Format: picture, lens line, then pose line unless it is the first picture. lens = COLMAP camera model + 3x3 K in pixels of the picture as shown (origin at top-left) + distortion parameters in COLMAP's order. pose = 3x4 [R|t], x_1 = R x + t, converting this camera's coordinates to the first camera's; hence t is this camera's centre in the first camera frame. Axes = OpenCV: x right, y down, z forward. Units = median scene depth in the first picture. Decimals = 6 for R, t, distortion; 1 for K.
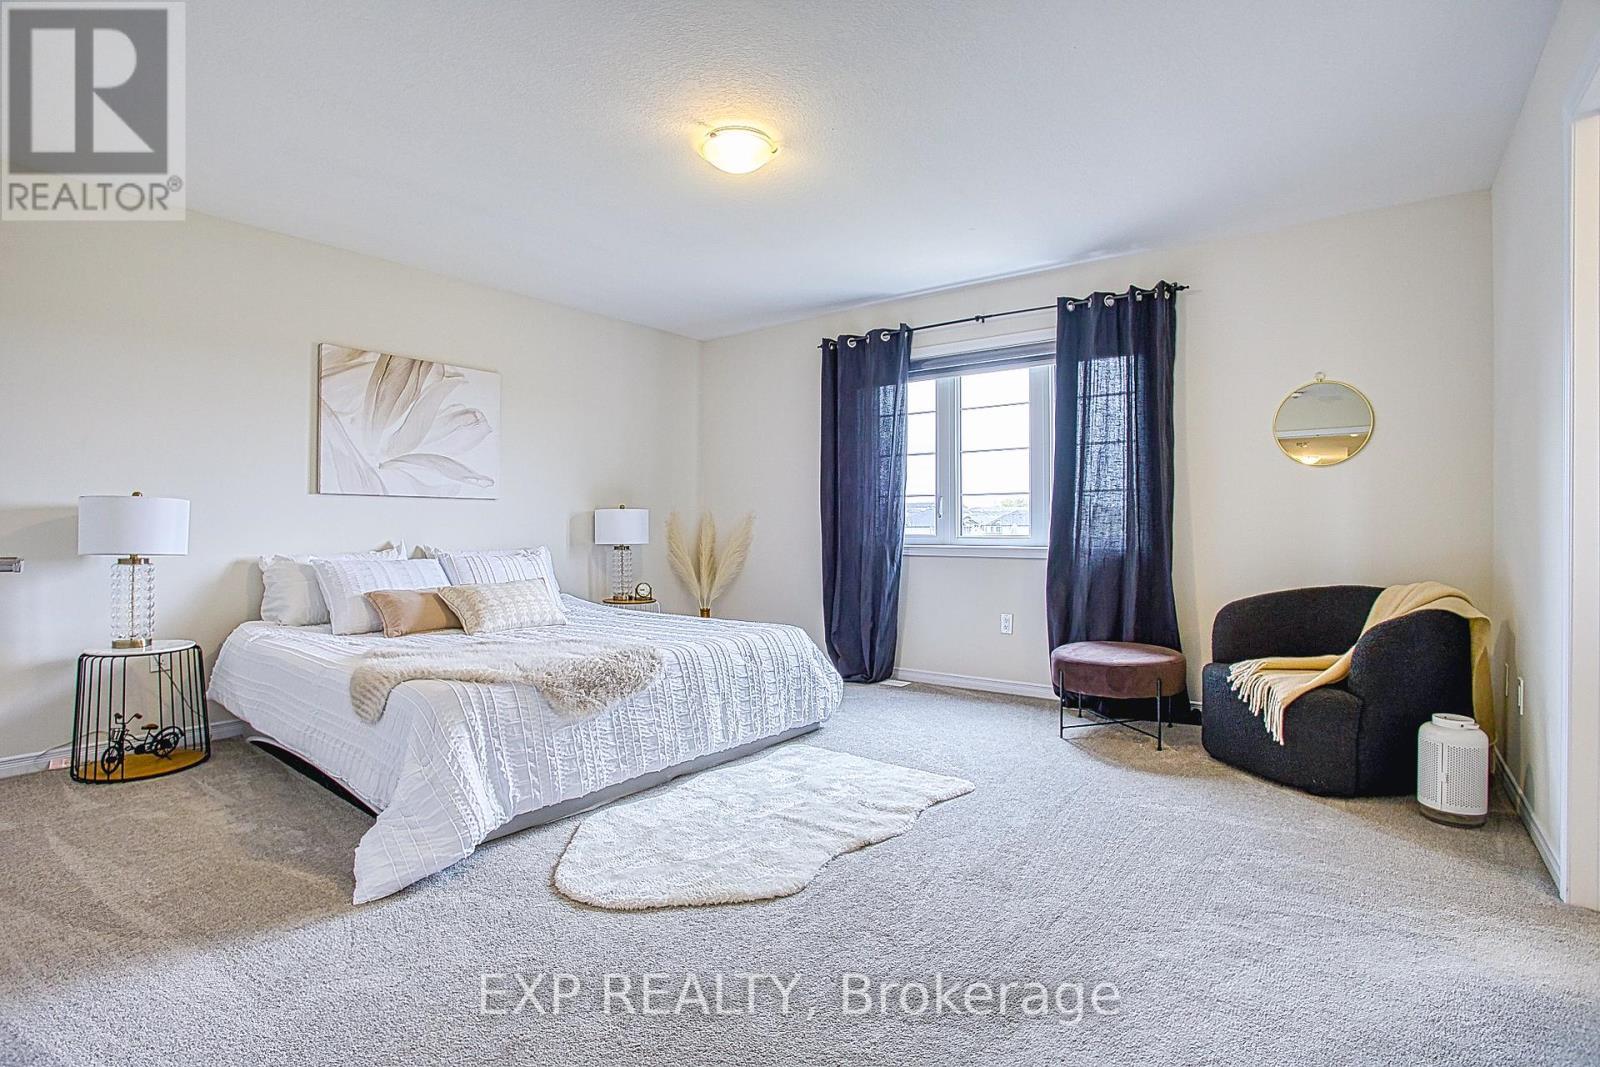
lens RADIAL K [[772.1, 0, 792.1], [0, 772.1, 534.4], [0, 0, 1]] dist [-0.060761, 0.024830]
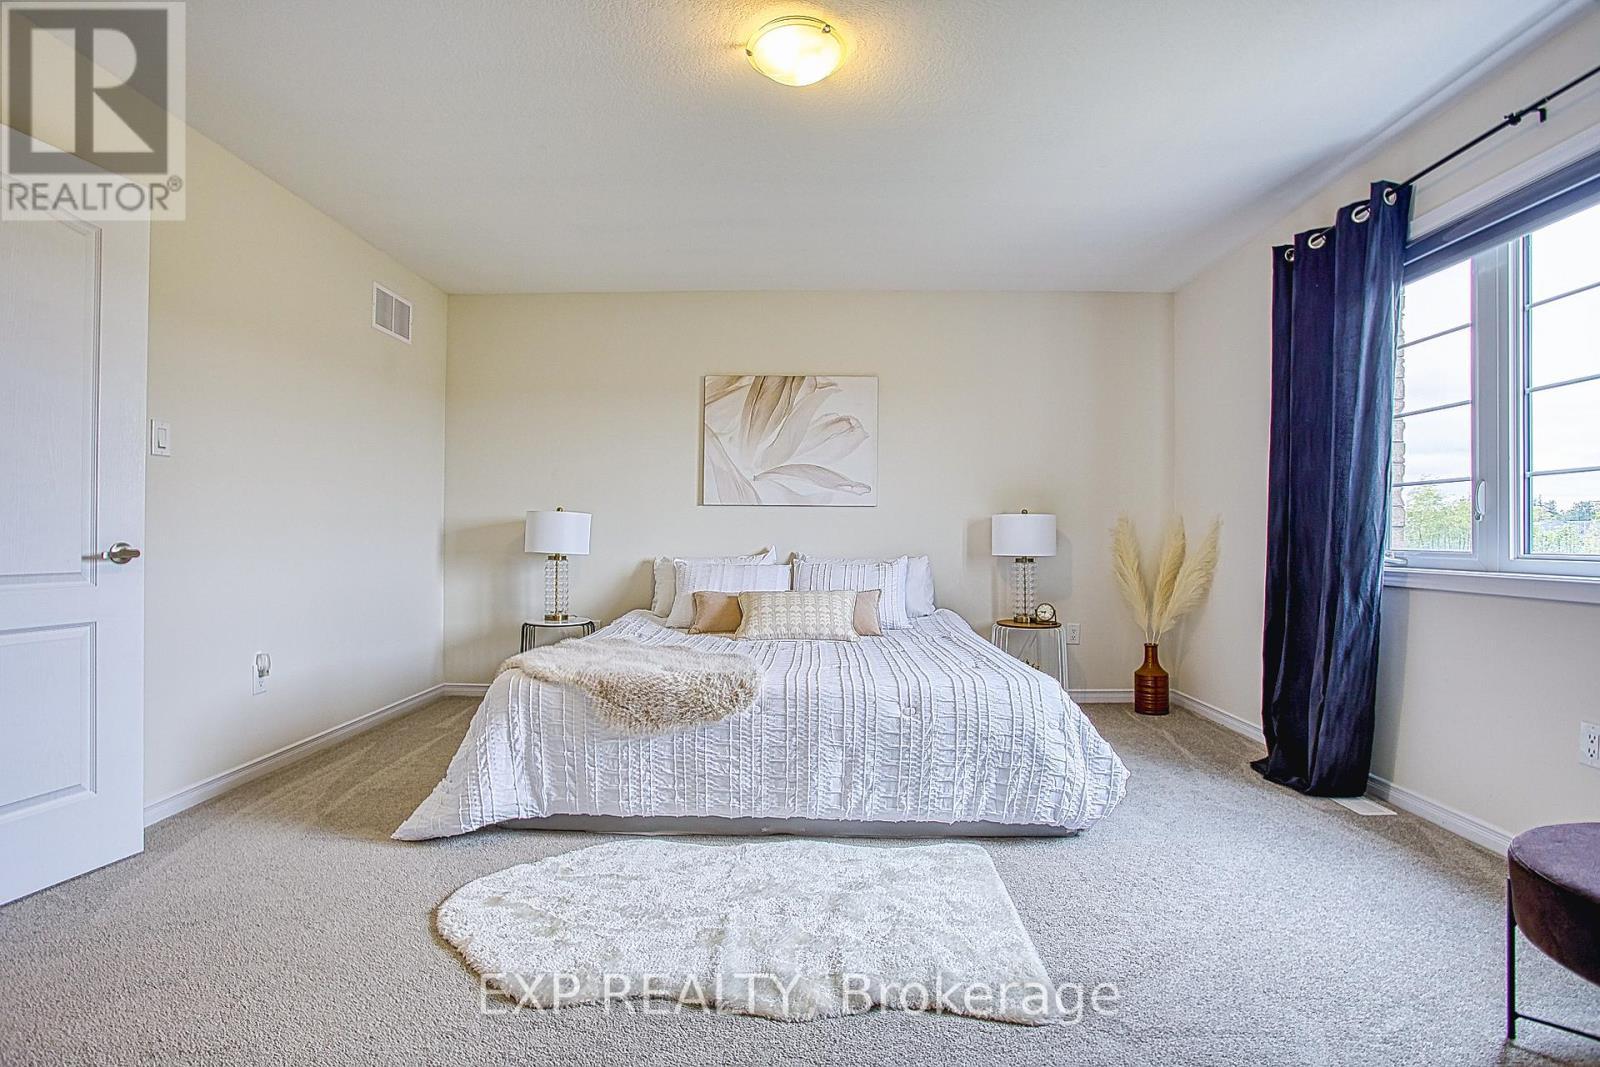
lens RADIAL K [[772.1, 0, 796.6], [0, 772.1, 542.9], [0, 0, 1]] dist [-0.060761, 0.024830]
pose [[0.602391, 0.012873, -0.798098, 0.397060], [-0.012203, 0.999902, 0.006918, -0.005239], [0.798108, 0.005572, 0.602488, 0.386003]]
